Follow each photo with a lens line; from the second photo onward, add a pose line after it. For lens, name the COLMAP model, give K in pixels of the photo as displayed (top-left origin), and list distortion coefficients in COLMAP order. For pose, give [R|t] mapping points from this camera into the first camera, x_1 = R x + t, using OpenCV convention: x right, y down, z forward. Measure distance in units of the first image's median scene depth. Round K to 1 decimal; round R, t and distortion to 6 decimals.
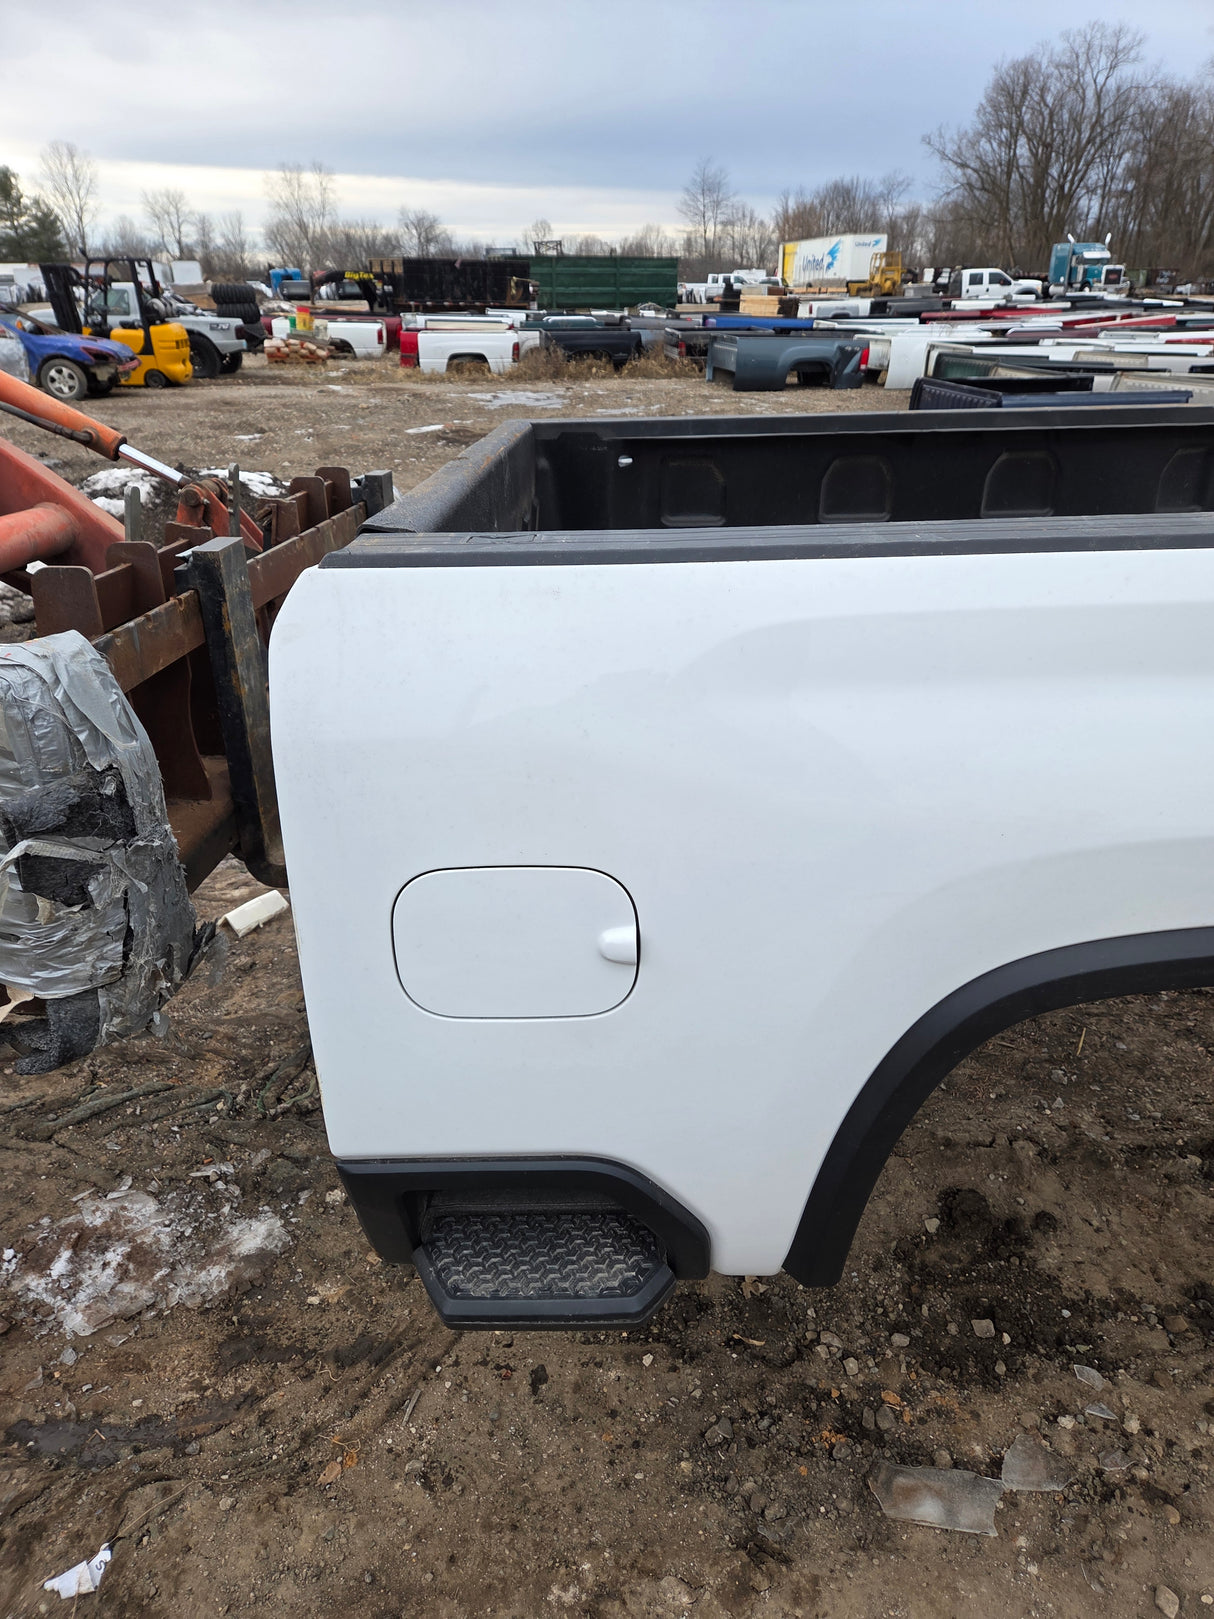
lens RADIAL K [[1085.3, 0, 619.8], [0, 1085.3, 820.8], [0, 0, 1]] dist [0.058544, -0.050967]
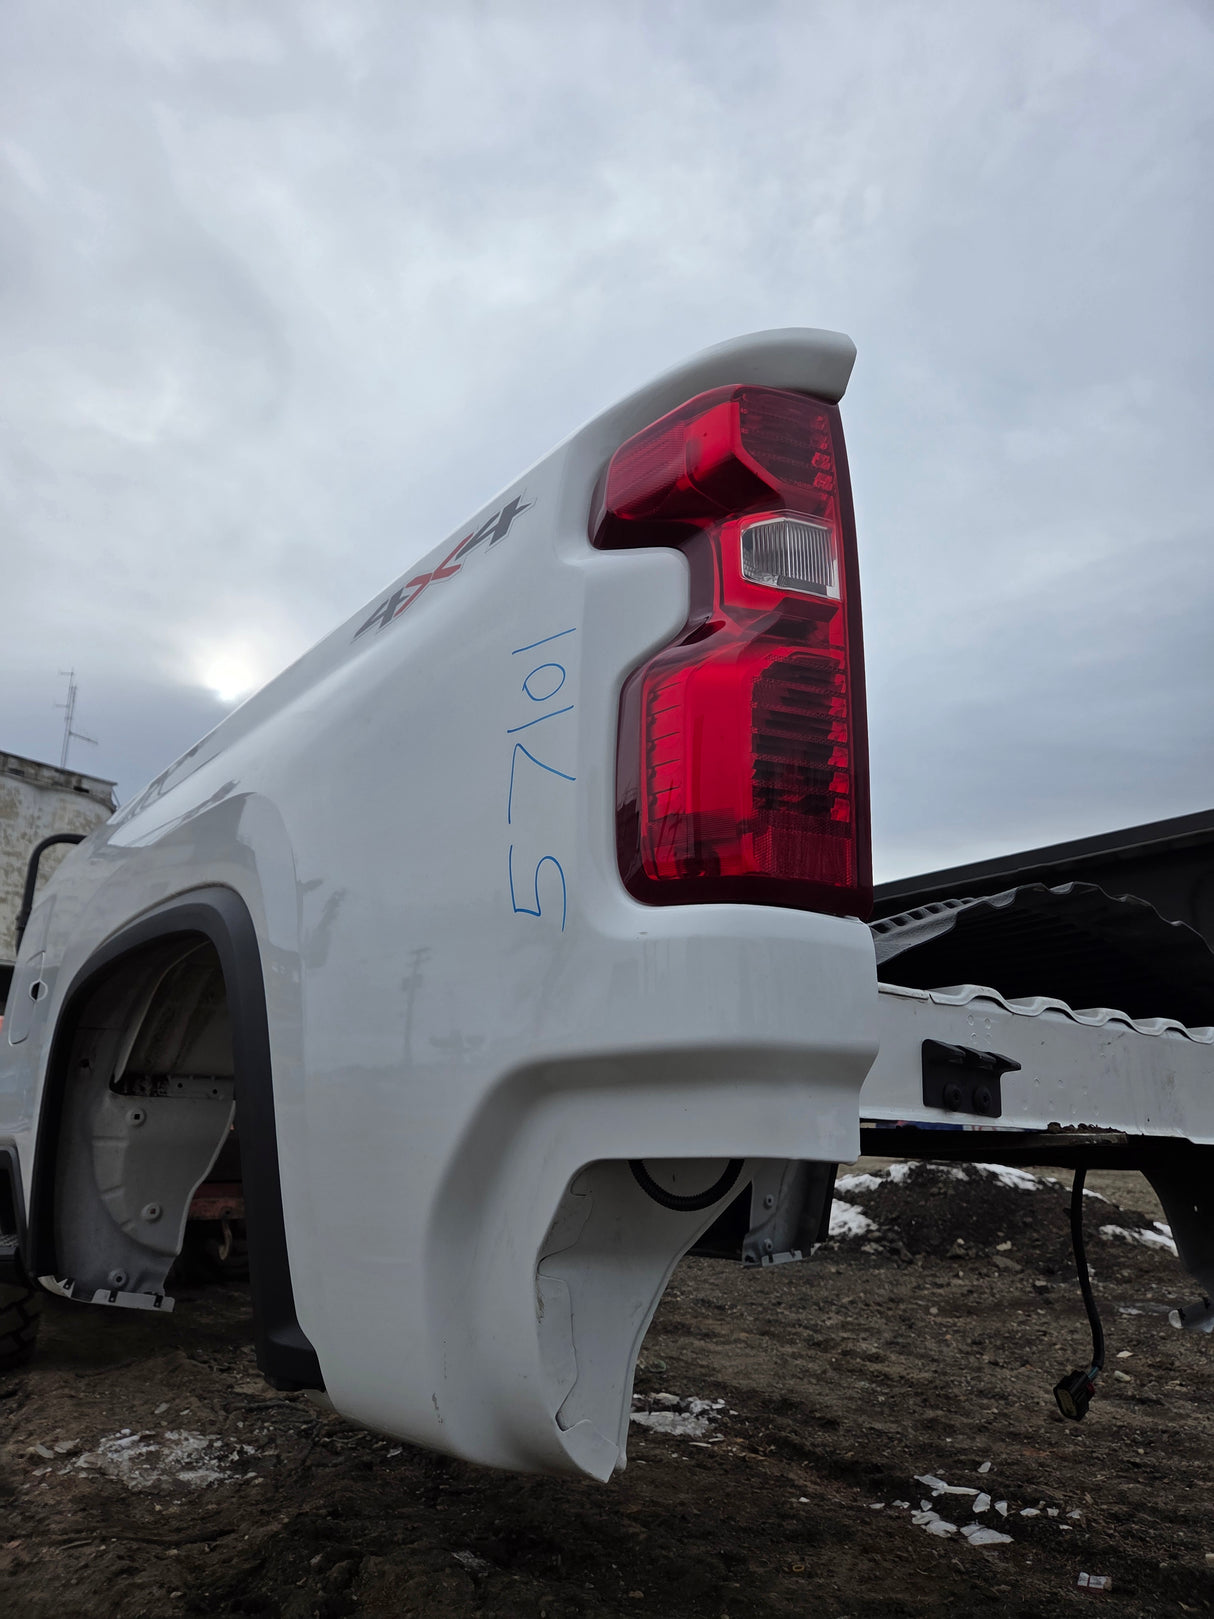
lens RADIAL K [[1085.3, 0, 584.6], [0, 1085.3, 791.6], [0, 0, 1]] dist [0.058544, -0.050967]
pose [[0.594982, -0.233645, -0.769030, 0.948446], [-0.347531, 0.787959, -0.508274, 0.211534], [0.724720, 0.569675, 0.387622, 0.319703]]
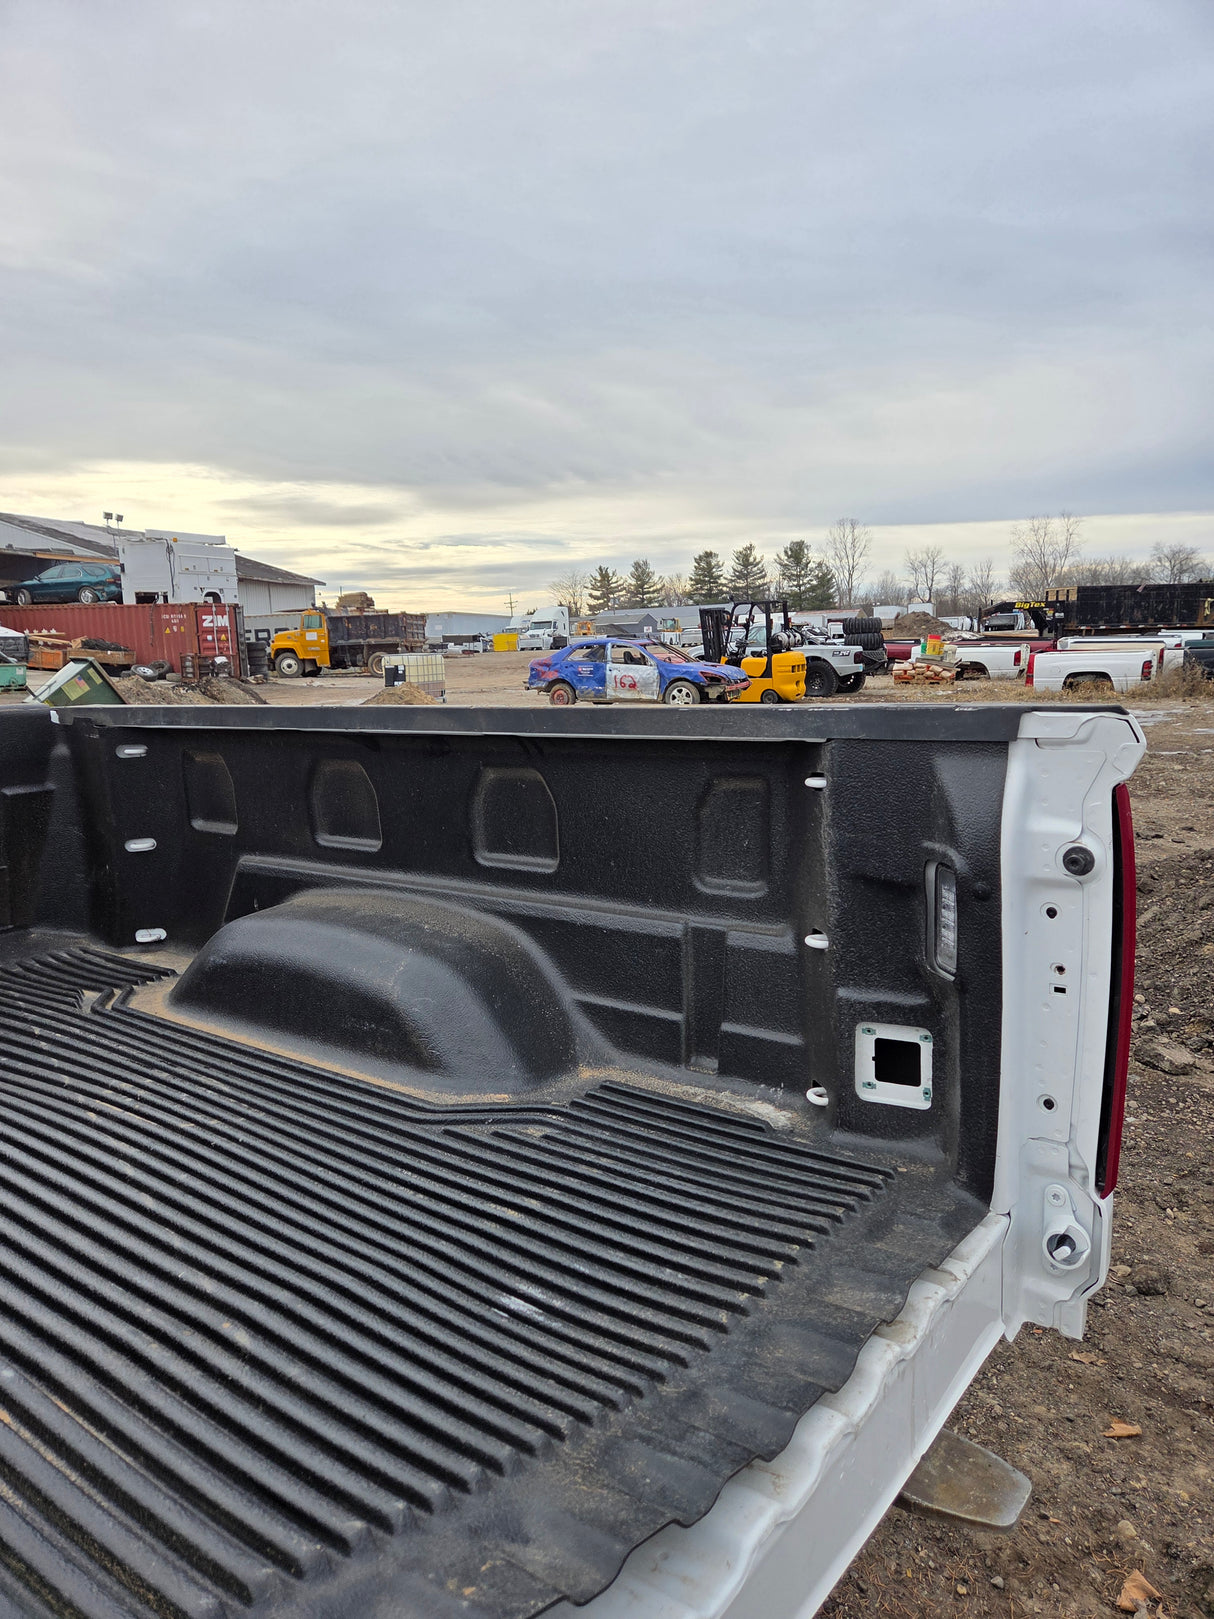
lens RADIAL K [[1085.3, 0, 594.2], [0, 1085.3, 788.7], [0, 0, 1]] dist [0.058544, -0.050967]
pose [[0.799516, 0.057482, -0.597887, 0.846297], [-0.232224, 0.947586, -0.219436, -0.212224], [0.553936, 0.314287, 0.770960, 0.577346]]
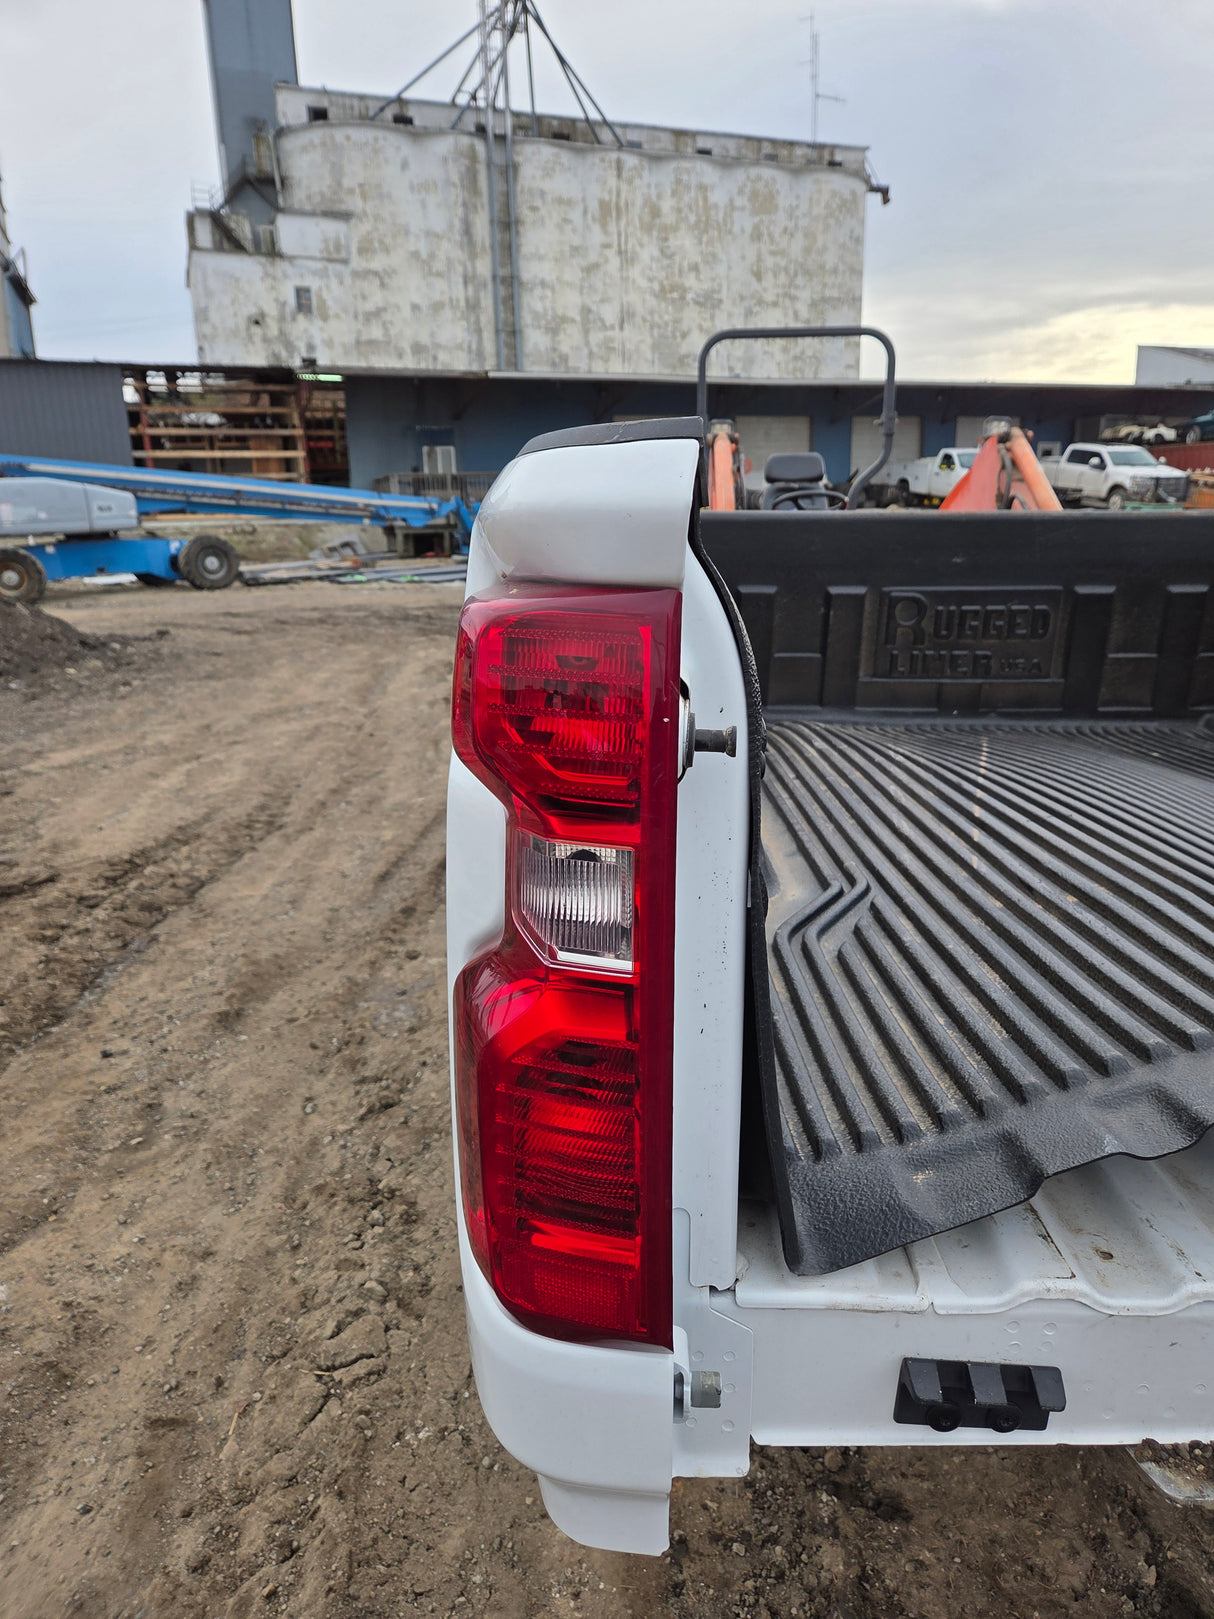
lens RADIAL K [[1085.3, 0, 611.4], [0, 1085.3, 799.8], [0, 0, 1]] dist [0.058544, -0.050967]
pose [[-0.005856, 0.251245, -0.967906, 0.961579], [-0.408476, 0.882886, 0.231647, -0.110700], [0.912750, 0.396723, 0.097457, 0.430825]]
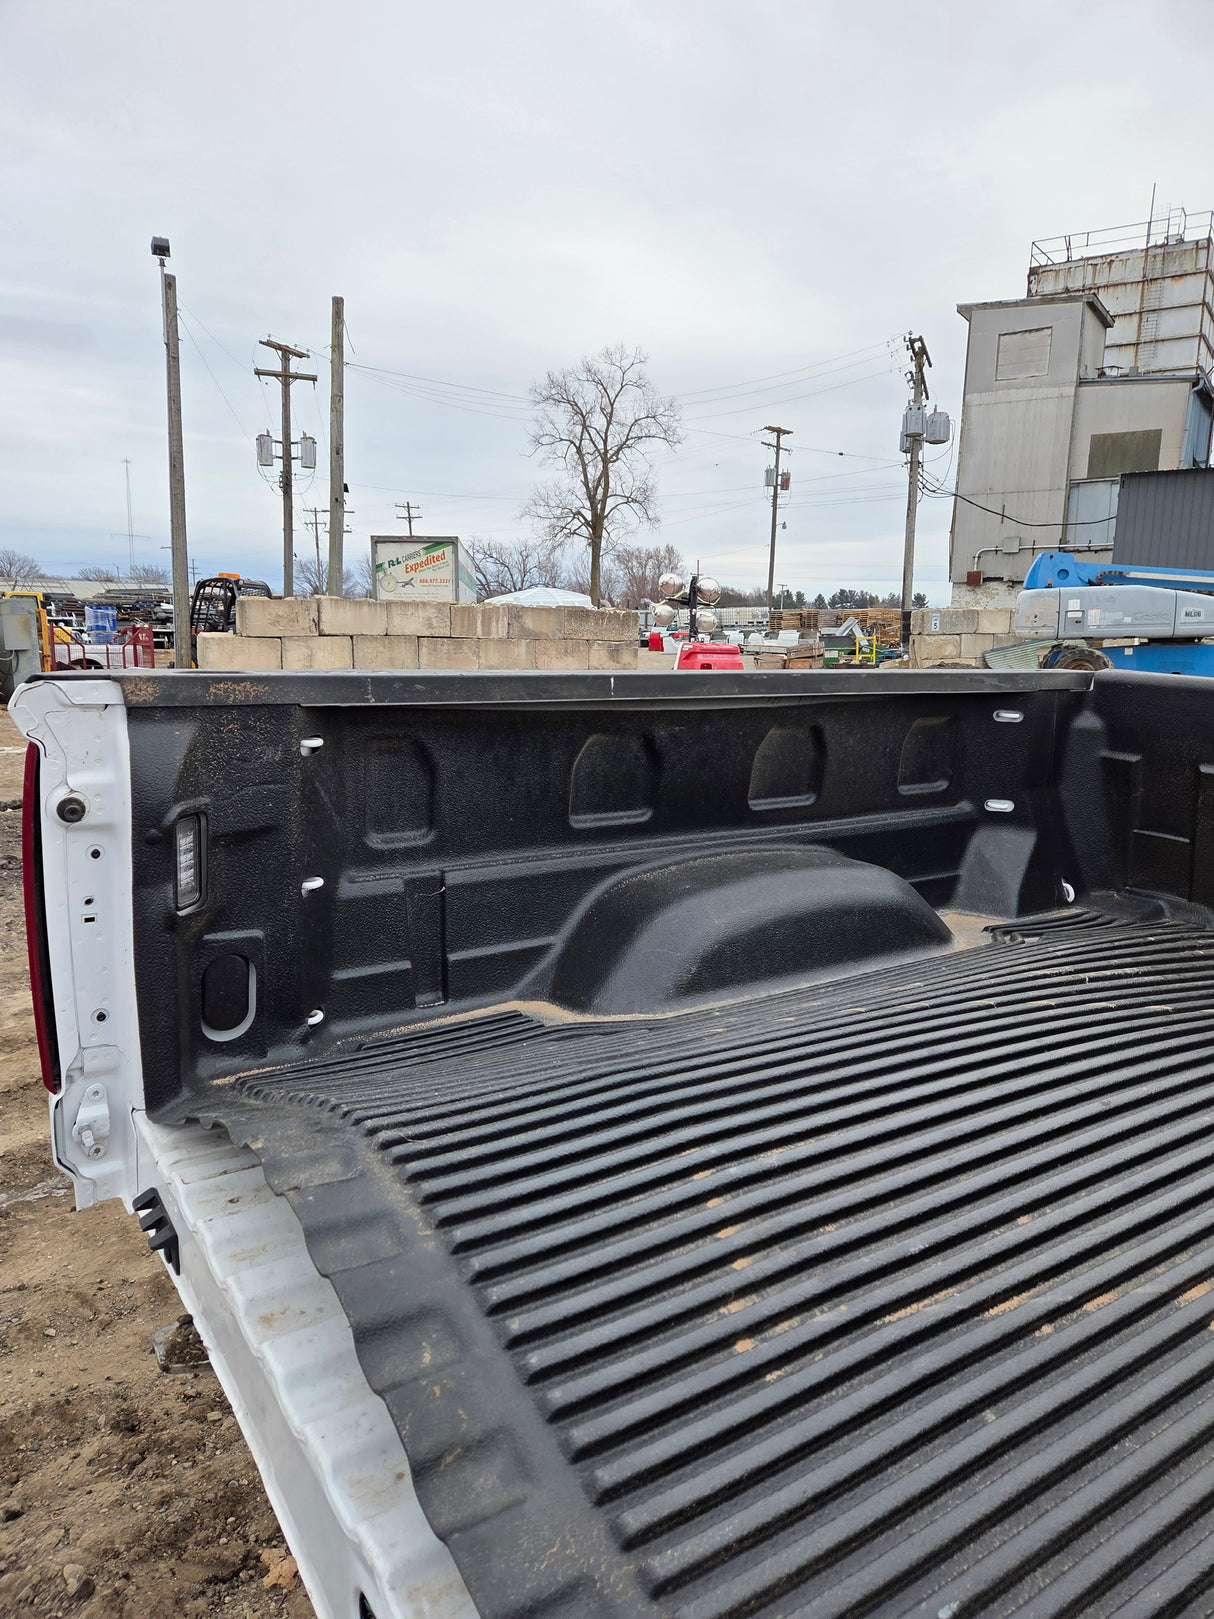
lens RADIAL K [[1085.3, 0, 584.9], [0, 1085.3, 799.9], [0, 0, 1]] dist [0.058544, -0.050967]
pose [[-0.834000, 0.080237, -0.545900, 0.814029], [-0.246928, 0.830490, 0.499312, -0.397313], [0.493428, 0.551224, -0.672816, 0.930200]]
